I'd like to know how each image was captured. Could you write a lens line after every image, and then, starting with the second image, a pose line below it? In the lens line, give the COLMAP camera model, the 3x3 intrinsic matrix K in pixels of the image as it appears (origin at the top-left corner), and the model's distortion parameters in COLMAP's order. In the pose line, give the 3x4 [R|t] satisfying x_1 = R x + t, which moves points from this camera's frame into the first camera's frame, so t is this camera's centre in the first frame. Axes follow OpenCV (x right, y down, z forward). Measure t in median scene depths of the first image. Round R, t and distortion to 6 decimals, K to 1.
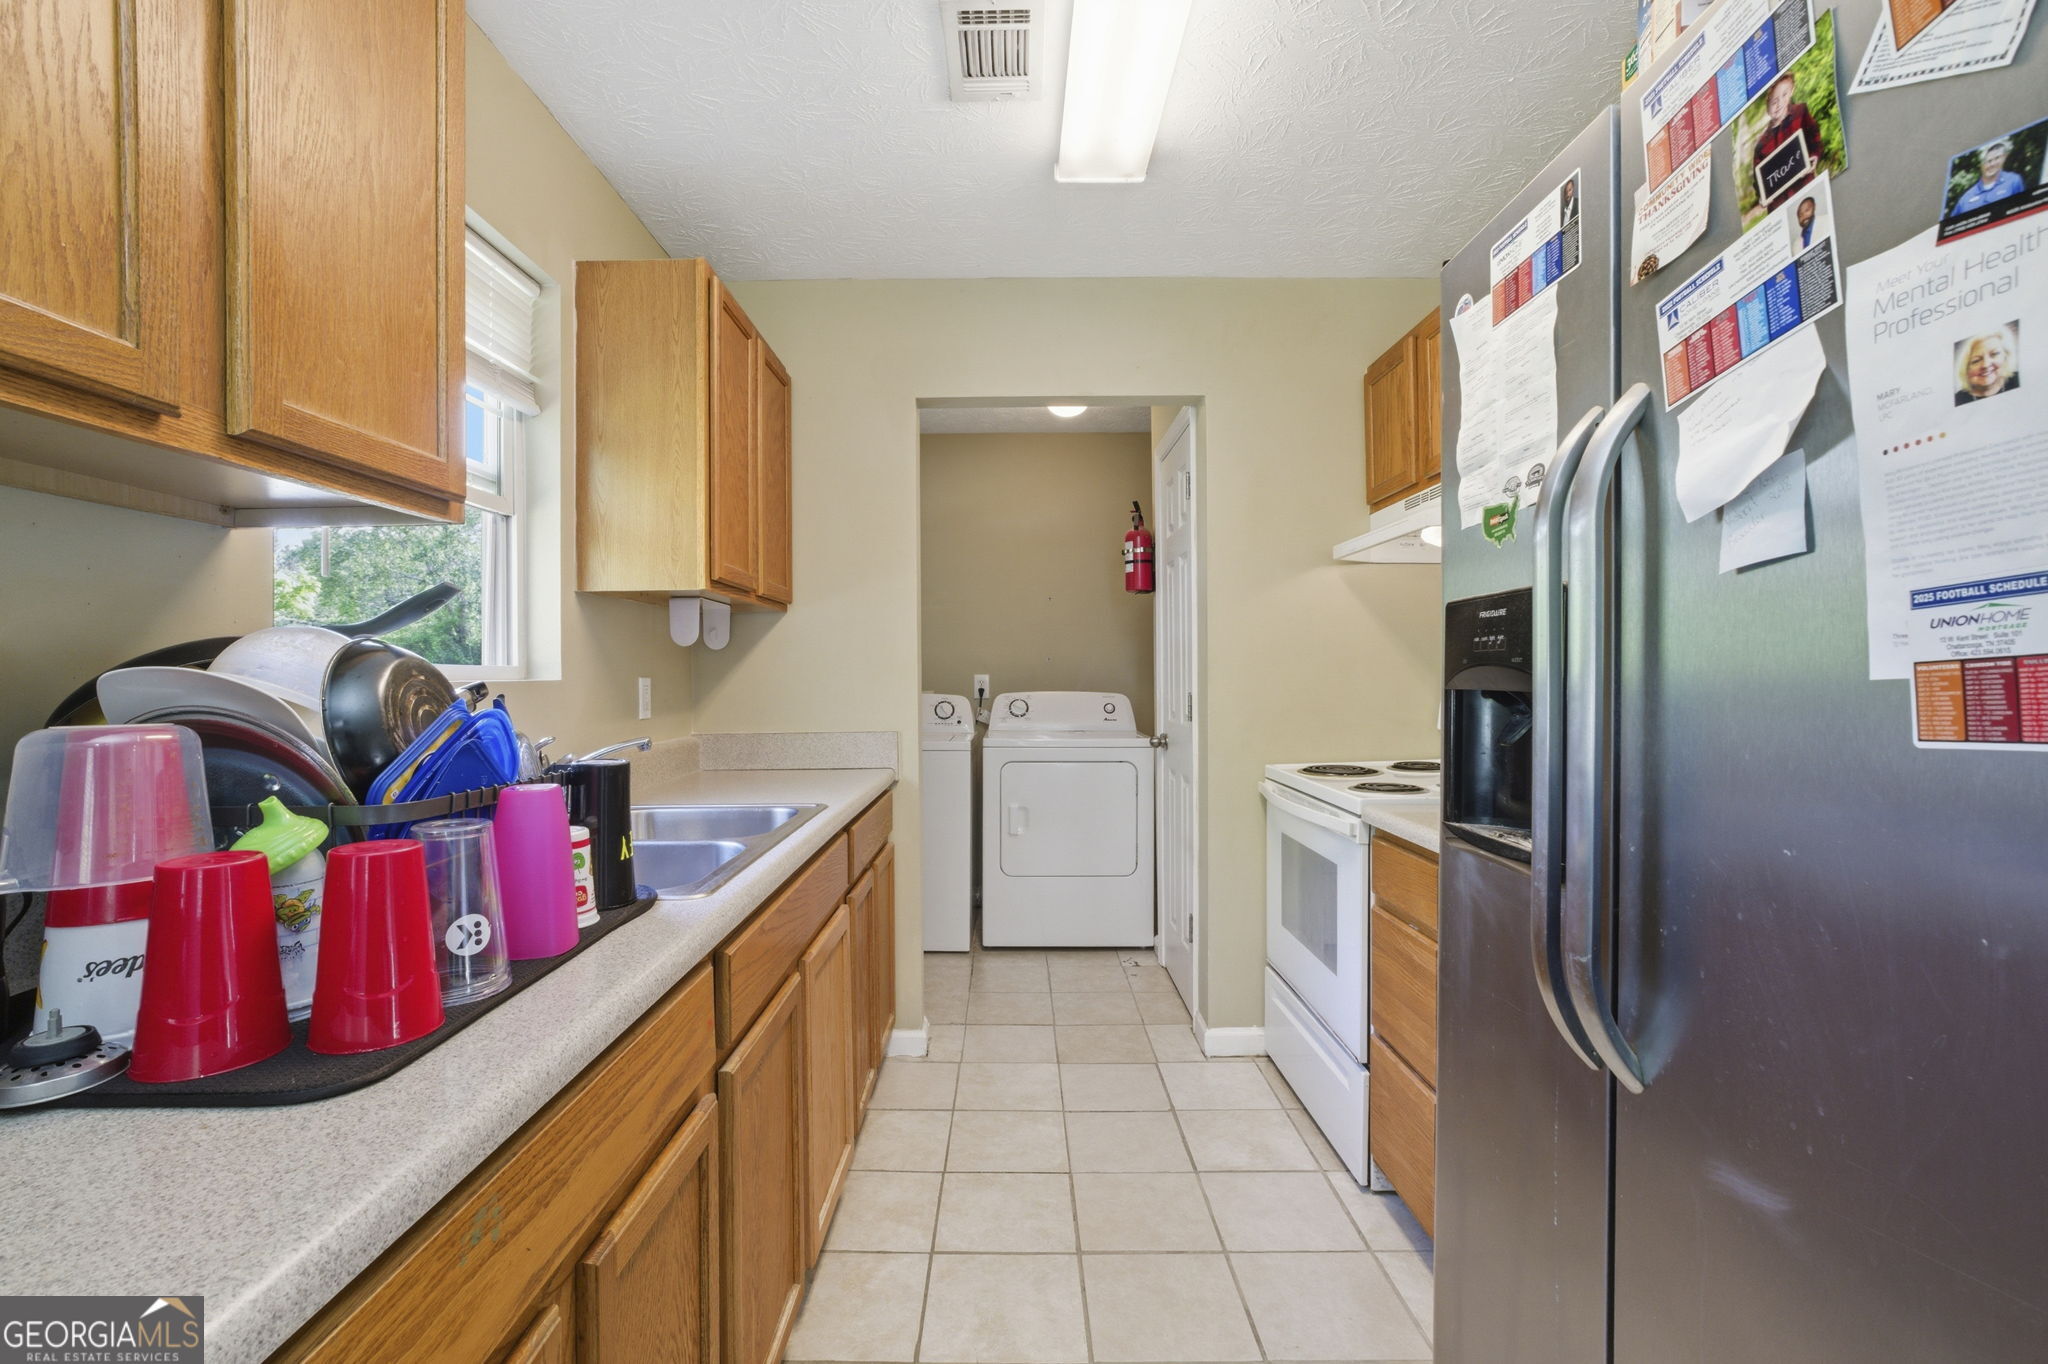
lens RADIAL K [[925.6, 0, 1024.0], [0, 925.6, 682.0], [0, 0, 1]] dist [-0.037702, 0.017417]
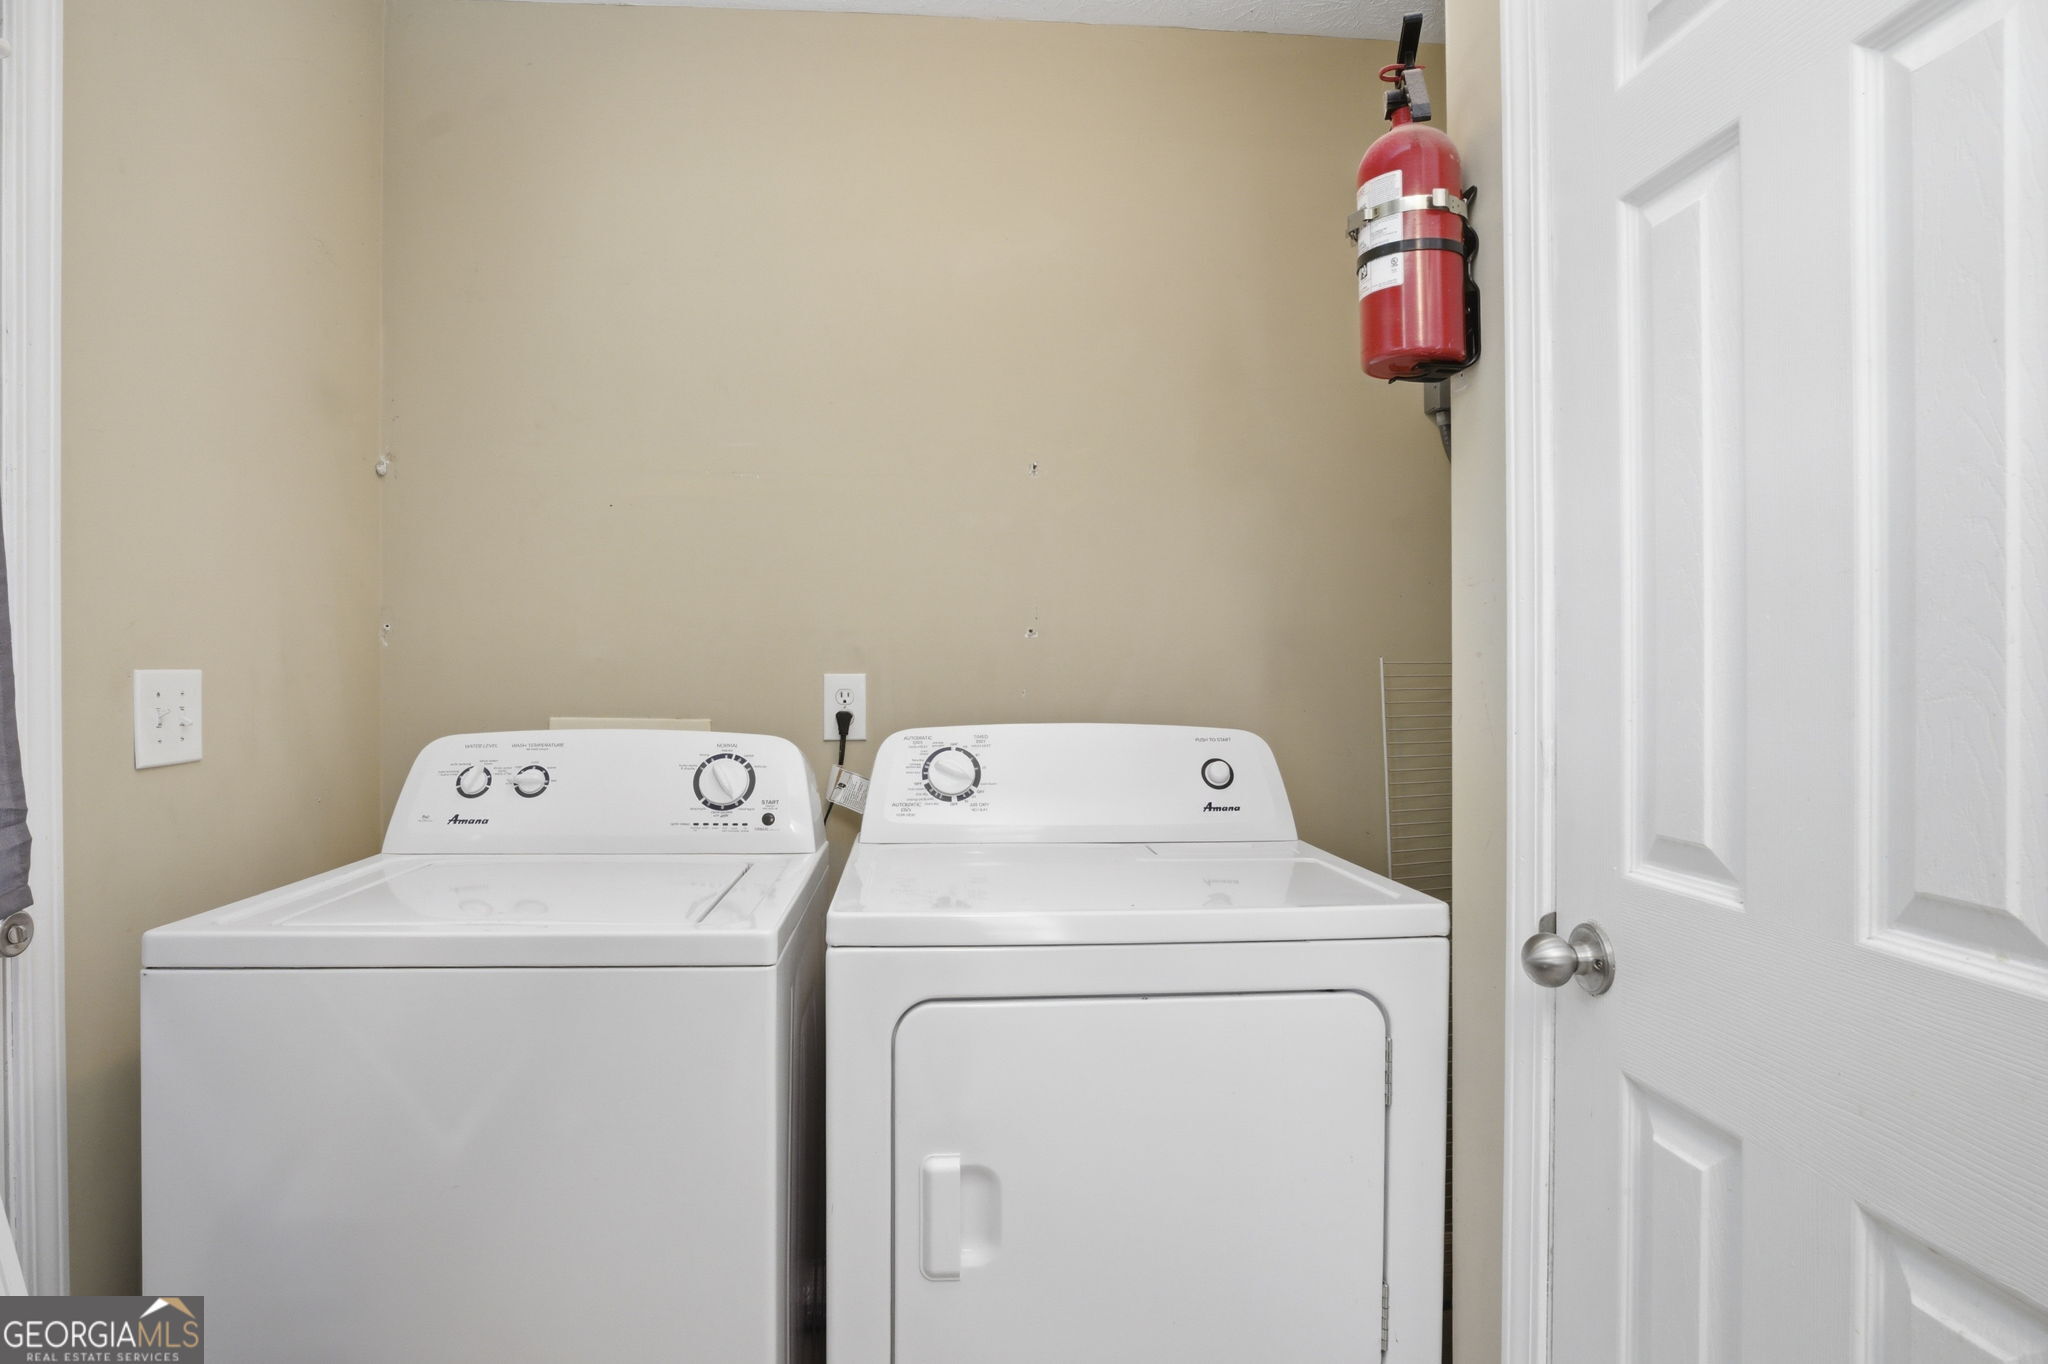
lens RADIAL K [[925.6, 0, 1024.0], [0, 925.6, 682.0], [0, 0, 1]] dist [-0.037702, 0.017417]
pose [[0.994680, 0.003923, 0.102943, -0.013965], [-0.003547, 0.999986, -0.003834, -0.003818], [-0.102957, 0.003448, 0.994680, 0.663851]]
